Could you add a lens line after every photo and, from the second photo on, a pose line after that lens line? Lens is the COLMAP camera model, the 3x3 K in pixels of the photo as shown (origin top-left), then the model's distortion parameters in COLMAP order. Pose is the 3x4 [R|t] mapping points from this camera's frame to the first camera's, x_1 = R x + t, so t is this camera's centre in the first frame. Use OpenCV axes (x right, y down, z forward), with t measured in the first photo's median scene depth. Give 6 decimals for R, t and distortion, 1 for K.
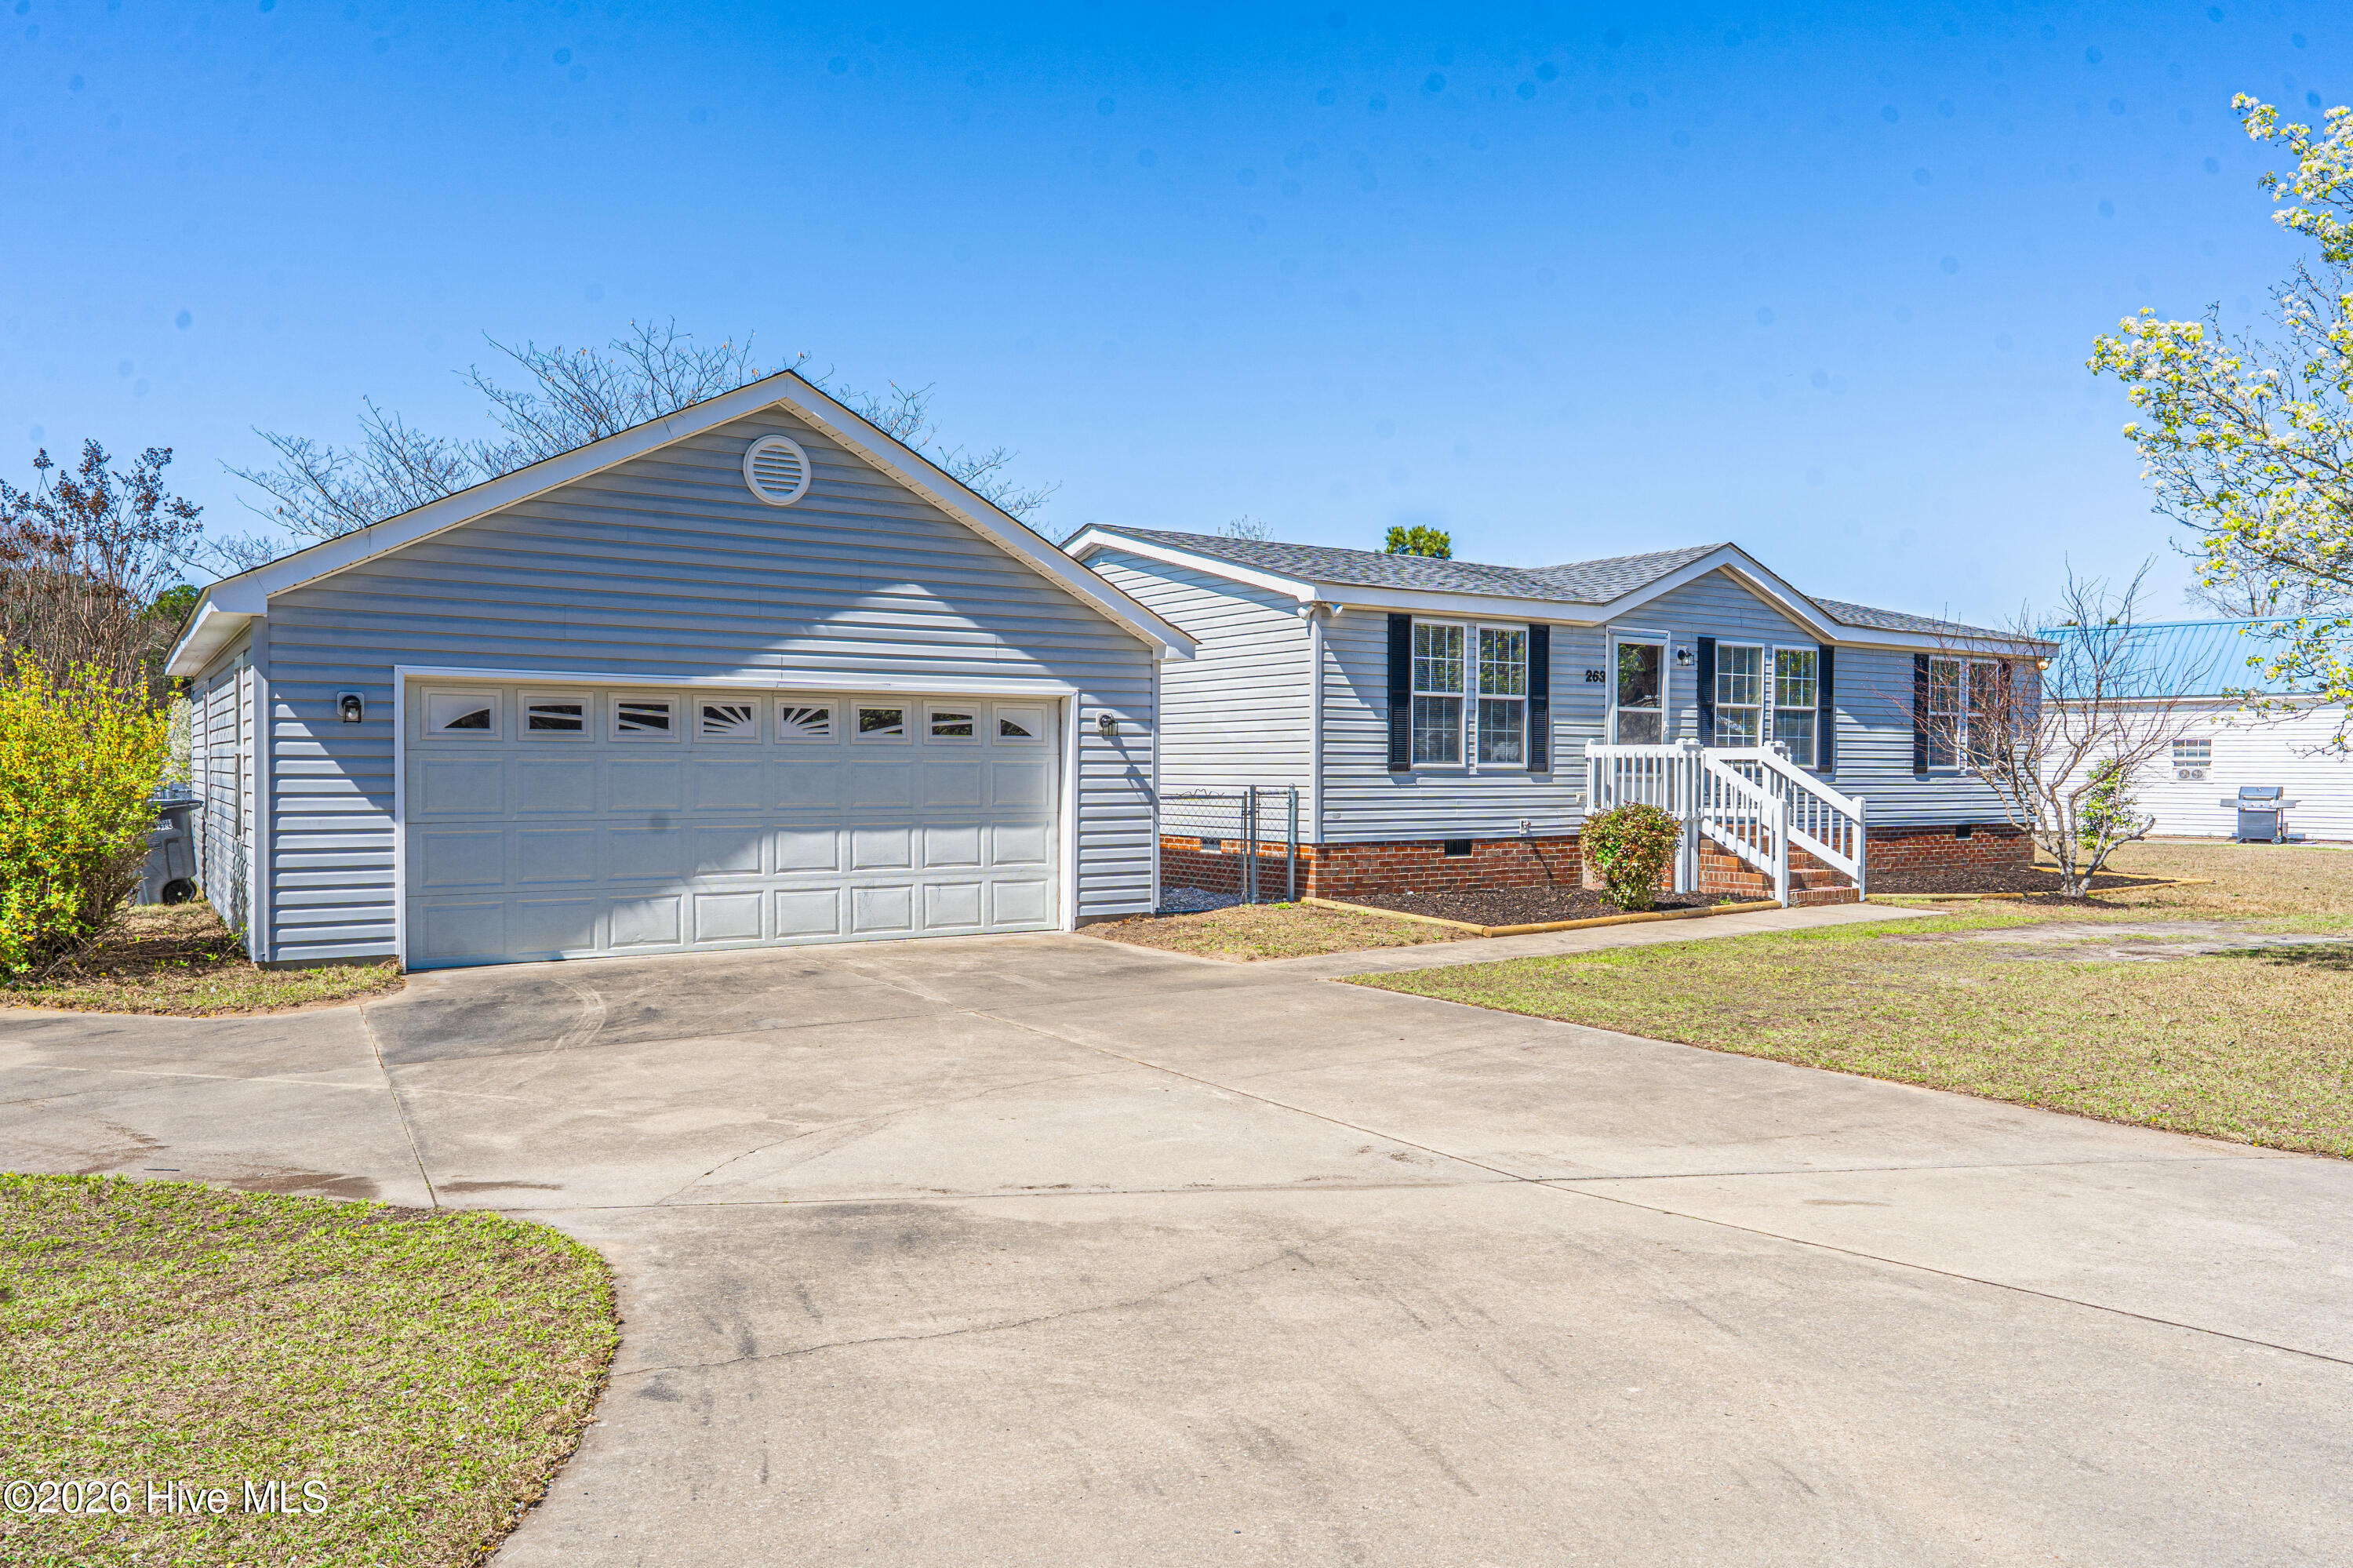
lens RADIAL K [[1592.2, 0, 1176.5], [0, 1592.2, 784.0], [0, 0, 1]] dist [-0.003760, 0.001473]
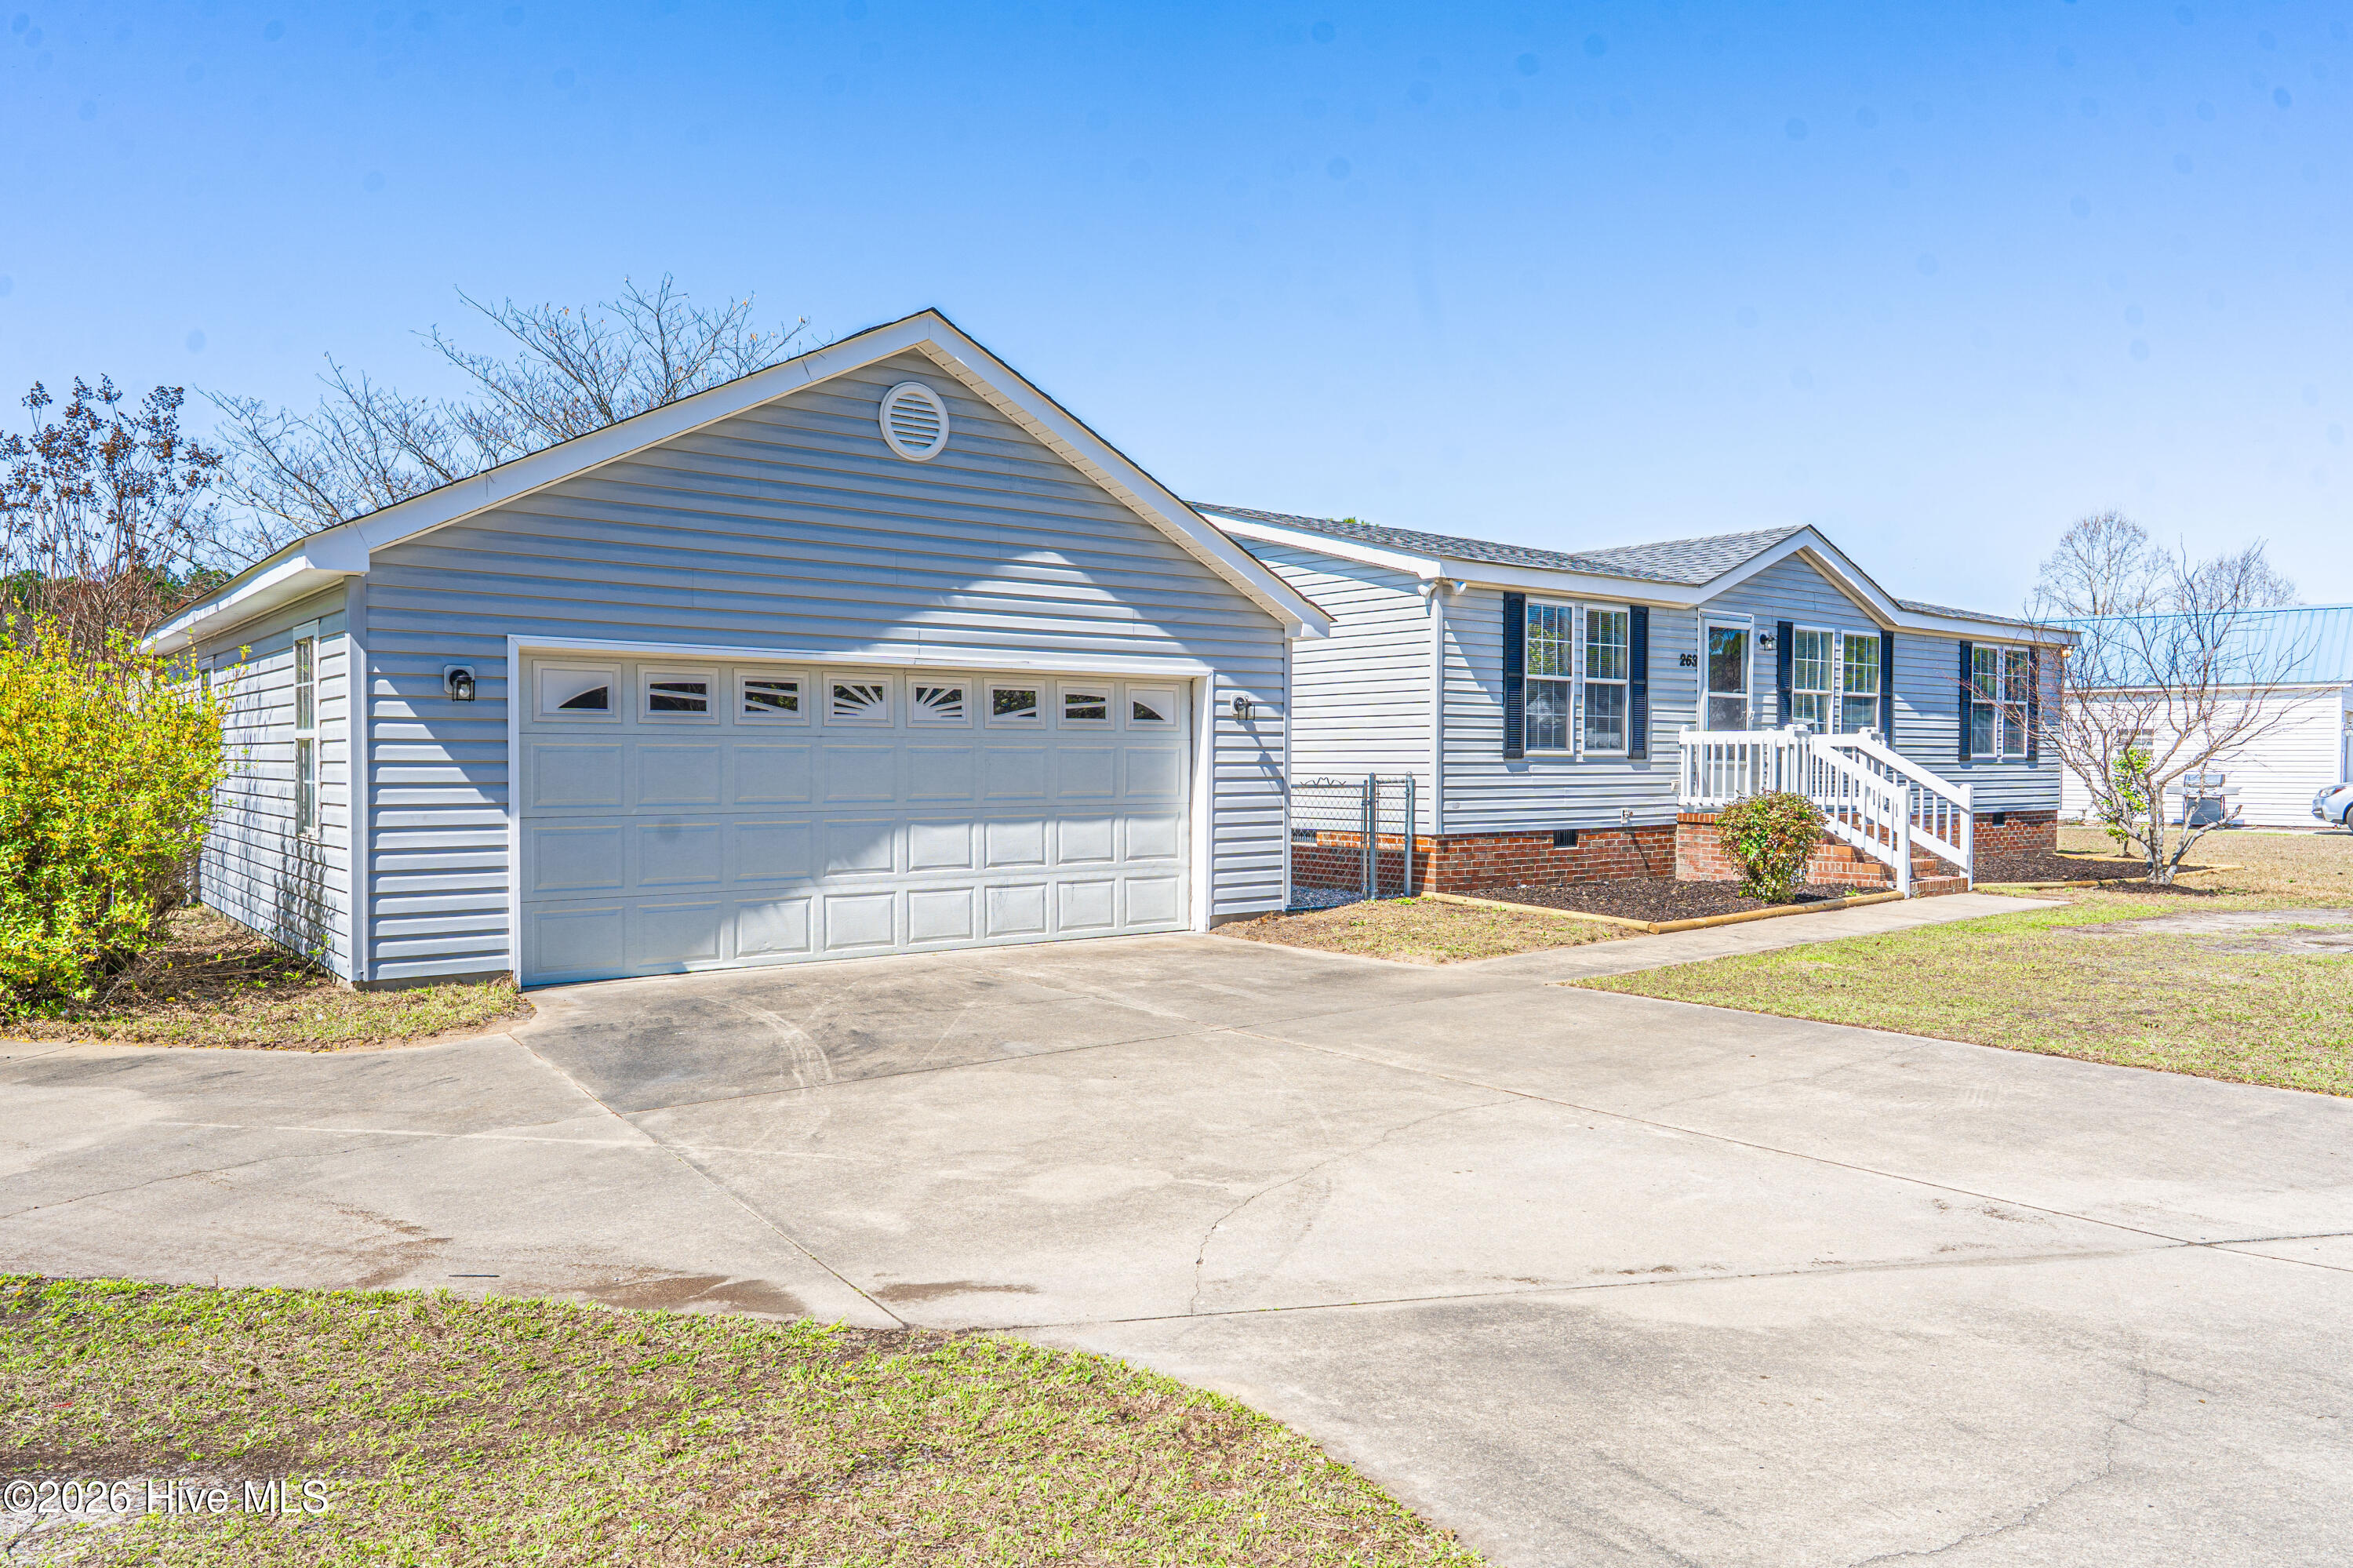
lens RADIAL K [[1563.2, 0, 1176.5], [0, 1563.2, 784.0], [0, 0, 1]] dist [-0.001515, 0.002607]
pose [[0.996662, -0.002658, 0.081590, -0.172354], [0.002212, 0.999982, 0.005555, 0.001996], [-0.081604, -0.005356, 0.996650, 0.108743]]
